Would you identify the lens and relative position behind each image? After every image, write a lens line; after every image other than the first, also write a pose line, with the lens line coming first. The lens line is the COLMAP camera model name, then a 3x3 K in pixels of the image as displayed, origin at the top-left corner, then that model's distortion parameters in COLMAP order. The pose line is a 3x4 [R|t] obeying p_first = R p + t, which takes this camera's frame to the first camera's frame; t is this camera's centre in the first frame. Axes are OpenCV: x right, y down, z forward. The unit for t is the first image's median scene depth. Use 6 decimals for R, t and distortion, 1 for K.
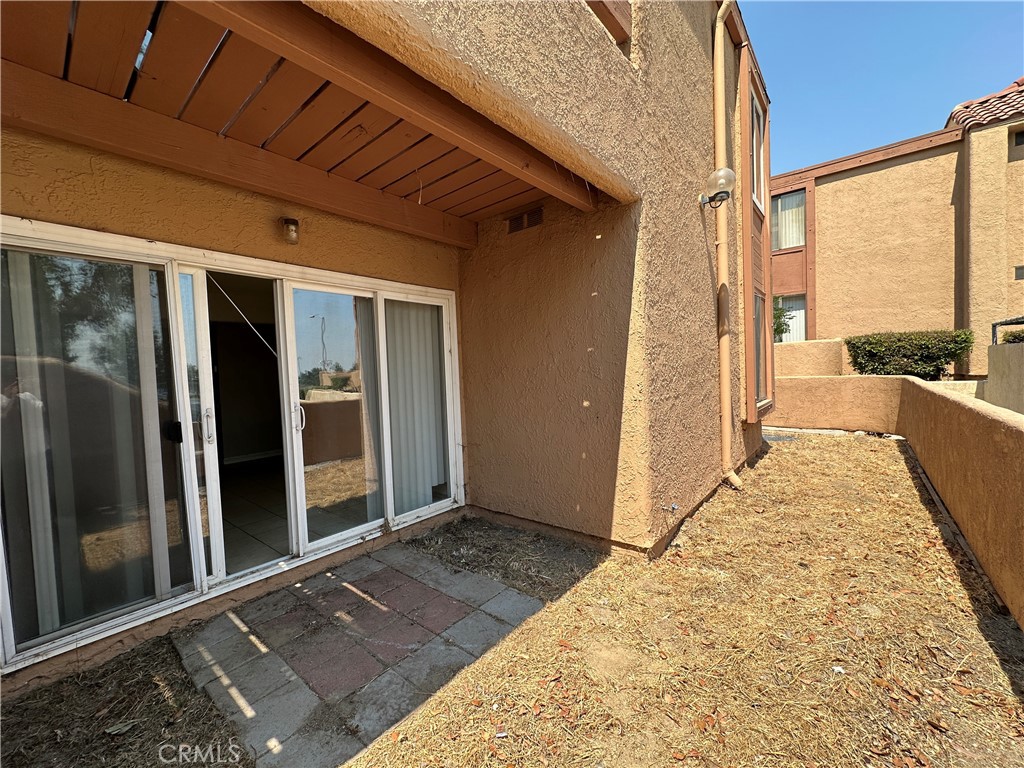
lens RADIAL K [[408.7, 0, 509.3], [0, 408.7, 386.2], [0, 0, 1]] dist [-0.005120, 0.000888]
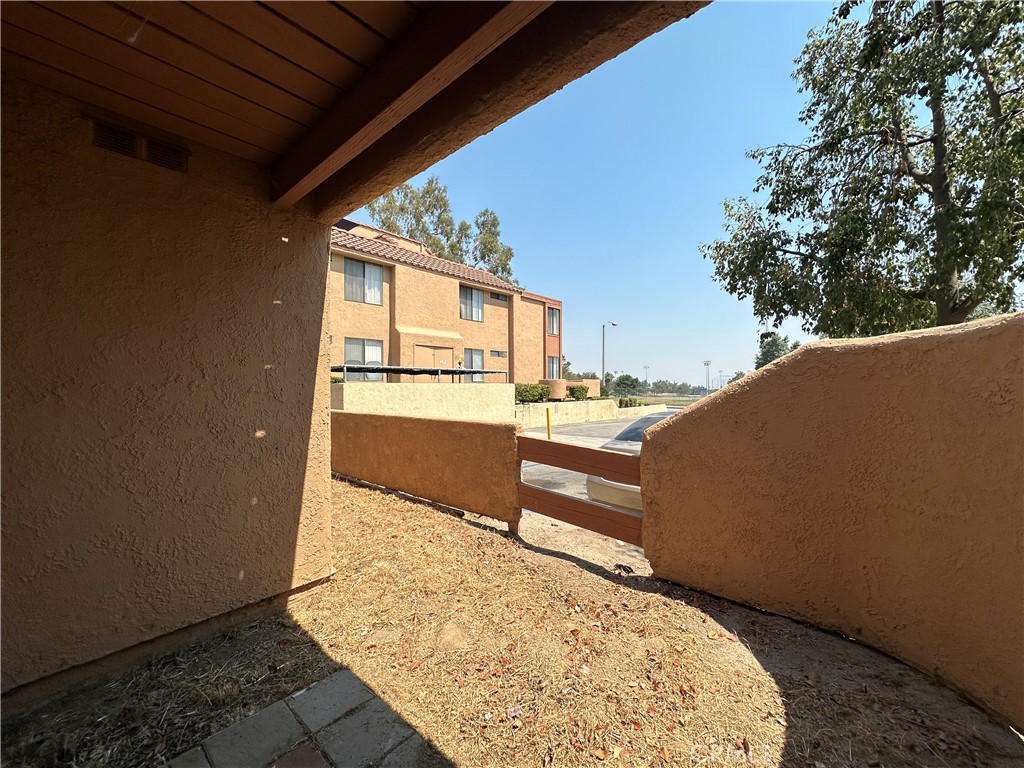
lens RADIAL K [[408.7, 0, 508.5], [0, 408.7, 384.3], [0, 0, 1]] dist [-0.005120, 0.000888]
pose [[0.036598, 0.046744, 0.998236, -0.618305], [0.041842, 0.997958, -0.048265, 0.005862], [-0.998454, 0.043534, 0.034567, 0.500874]]
